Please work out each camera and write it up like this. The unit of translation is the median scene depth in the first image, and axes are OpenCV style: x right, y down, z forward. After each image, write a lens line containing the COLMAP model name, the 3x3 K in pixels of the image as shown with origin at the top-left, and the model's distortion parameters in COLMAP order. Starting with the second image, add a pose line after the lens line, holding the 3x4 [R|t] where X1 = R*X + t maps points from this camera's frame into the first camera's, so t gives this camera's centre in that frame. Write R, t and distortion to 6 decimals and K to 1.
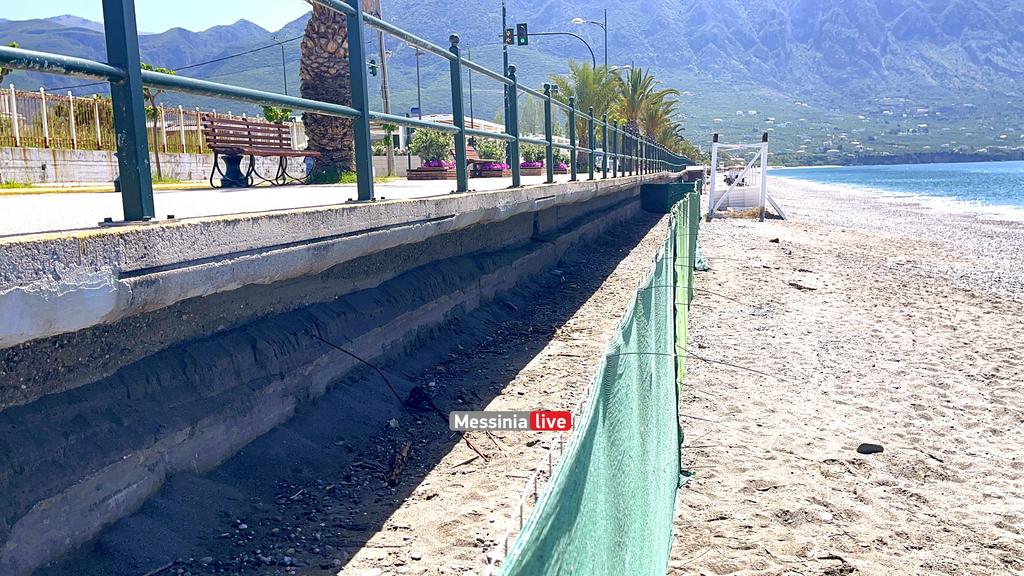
lens RADIAL K [[890.0, 0, 531.7], [0, 890.0, 292.5], [0, 0, 1]] dist [0.066121, -0.072459]
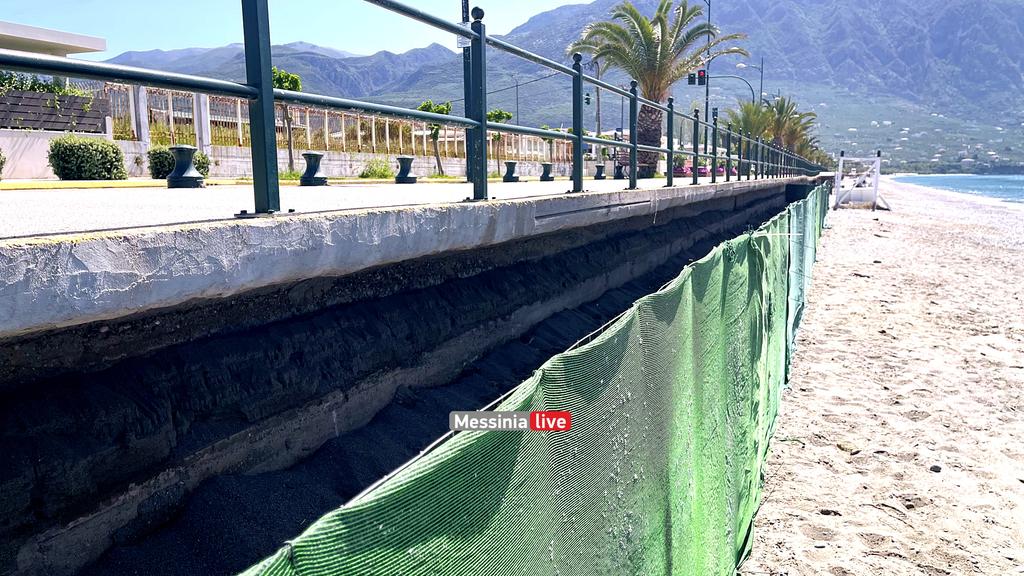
lens RADIAL K [[776.9, 0, 519.9], [0, 776.9, 274.0], [0, 0, 1]] dist [0.074881, -0.096252]
pose [[0.981421, 0.045186, -0.186468, -0.063360], [-0.046242, 0.998929, -0.001319, 0.049794], [0.186209, 0.009917, 0.982460, -0.358857]]
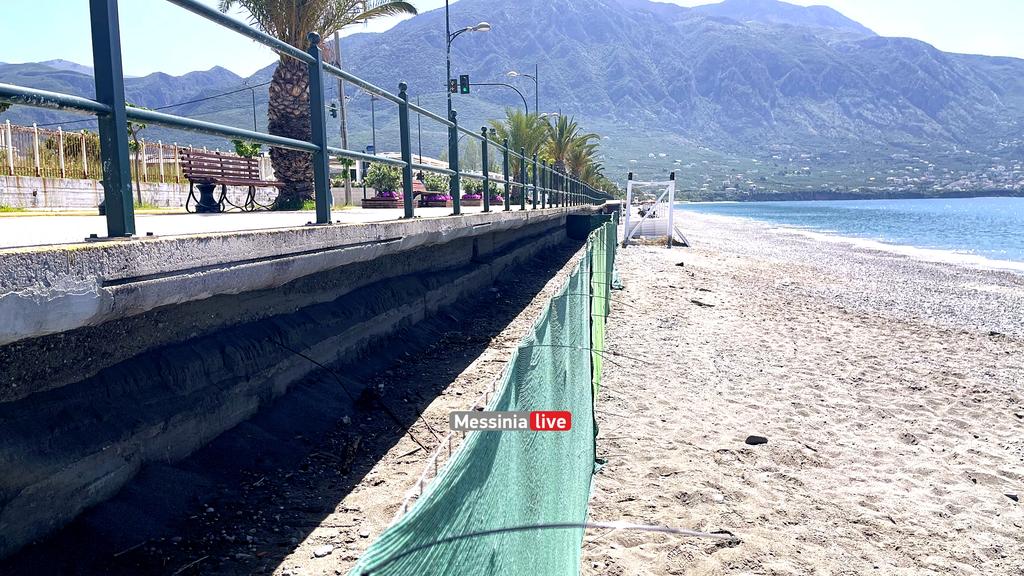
lens RADIAL K [[776.9, 0, 511.1], [0, 776.9, 288.2], [0, 0, 1]] dist [0.074881, -0.096252]
pose [[0.998731, 0.006506, 0.049932, 0.002440], [-0.005192, 0.999638, -0.026400, 0.002231], [-0.050086, 0.026107, 0.998404, -0.005980]]
